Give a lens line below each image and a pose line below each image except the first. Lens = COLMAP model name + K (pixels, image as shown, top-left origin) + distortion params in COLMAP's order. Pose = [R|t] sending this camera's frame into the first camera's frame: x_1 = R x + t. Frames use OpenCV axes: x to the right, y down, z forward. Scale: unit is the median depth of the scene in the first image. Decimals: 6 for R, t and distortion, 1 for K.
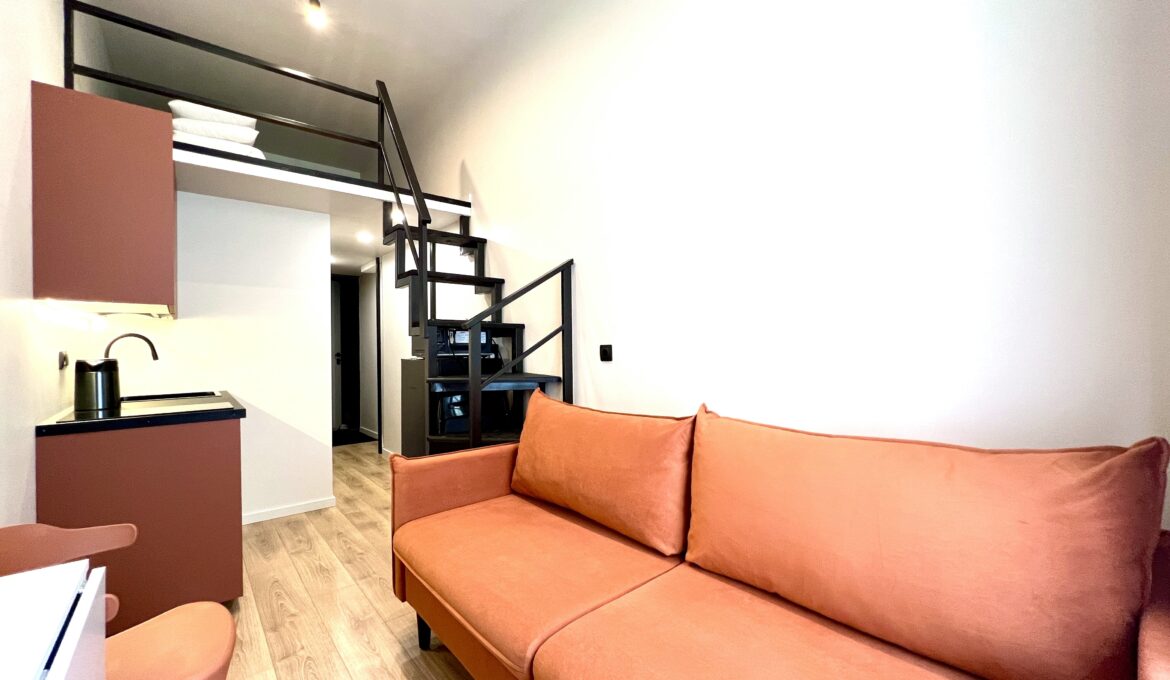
lens RADIAL K [[470.0, 0, 585.3], [0, 470.0, 343.9], [0, 0, 1]] dist [-0.002952, 0.001961]
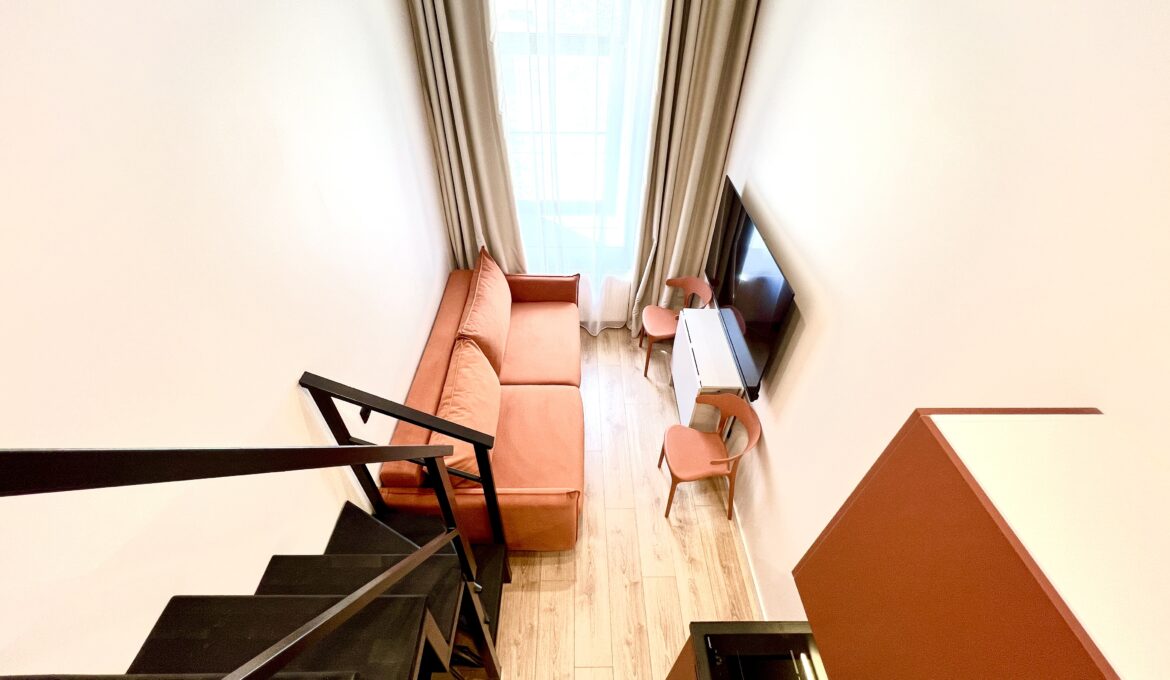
lens RADIAL K [[470.0, 0, 581.8], [0, 470.0, 347.0], [0, 0, 1]] dist [-0.002952, 0.001961]
pose [[-0.764984, -0.432659, 0.477080, -0.622266], [-0.013134, 0.751077, 0.660084, -0.644626], [-0.643915, 0.498688, -0.580245, 1.118224]]
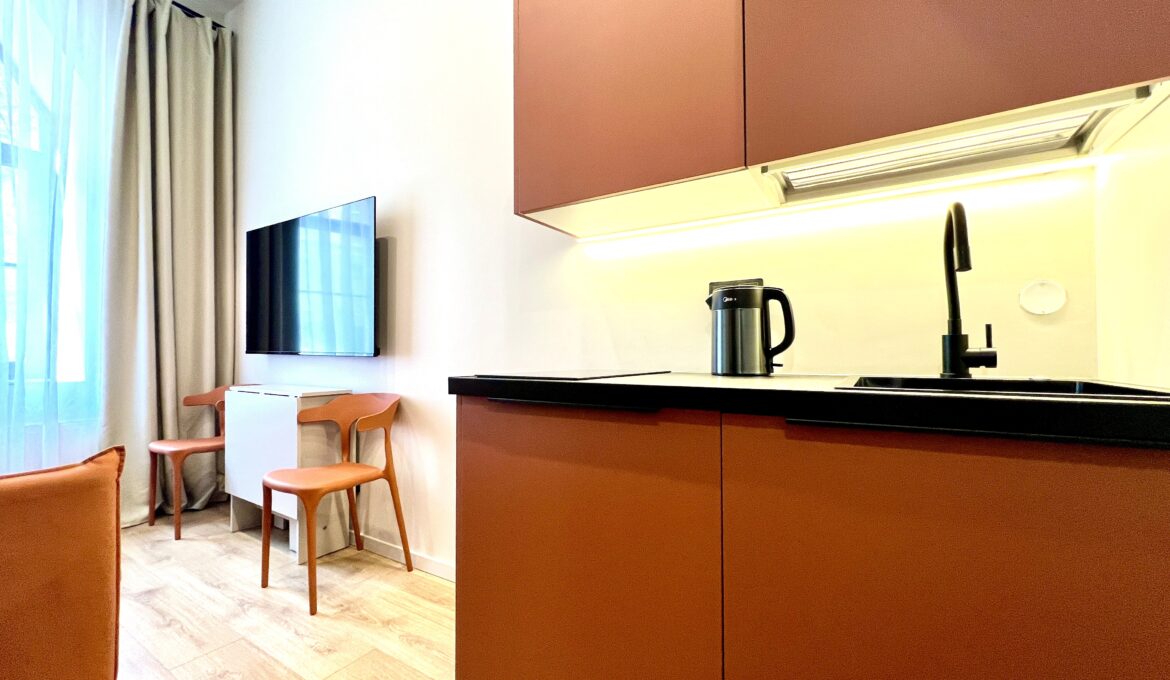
lens RADIAL K [[470.0, 0, 585.3], [0, 470.0, 343.7], [0, 0, 1]] dist [-0.002952, 0.001961]
pose [[-0.955218, 0.013136, -0.295611, -0.583539], [0.019199, 0.999660, -0.017615, 0.091148], [0.295279, -0.022502, -0.955146, 1.269903]]
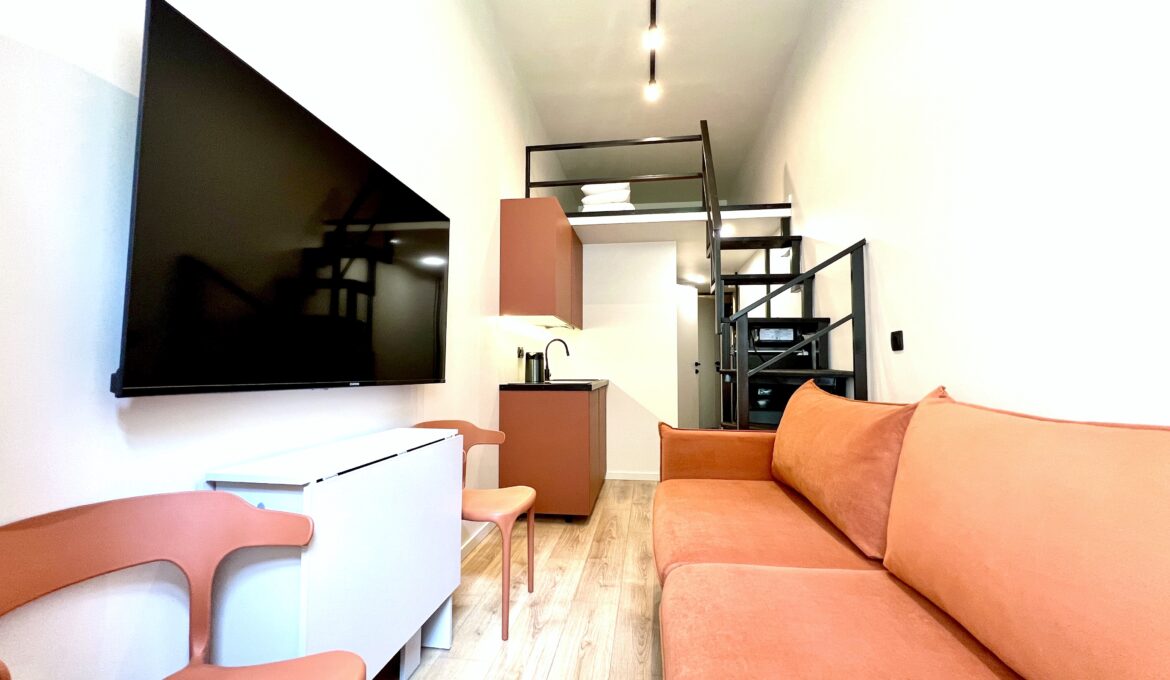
lens RADIAL K [[470.0, 0, 583.0], [0, 470.0, 343.3], [0, 0, 1]] dist [-0.002952, 0.001961]
pose [[0.660811, -0.026486, -0.750085, 0.283022], [-0.005945, 0.999161, -0.040519, 0.057133], [0.750529, 0.031235, 0.660099, 0.017148]]
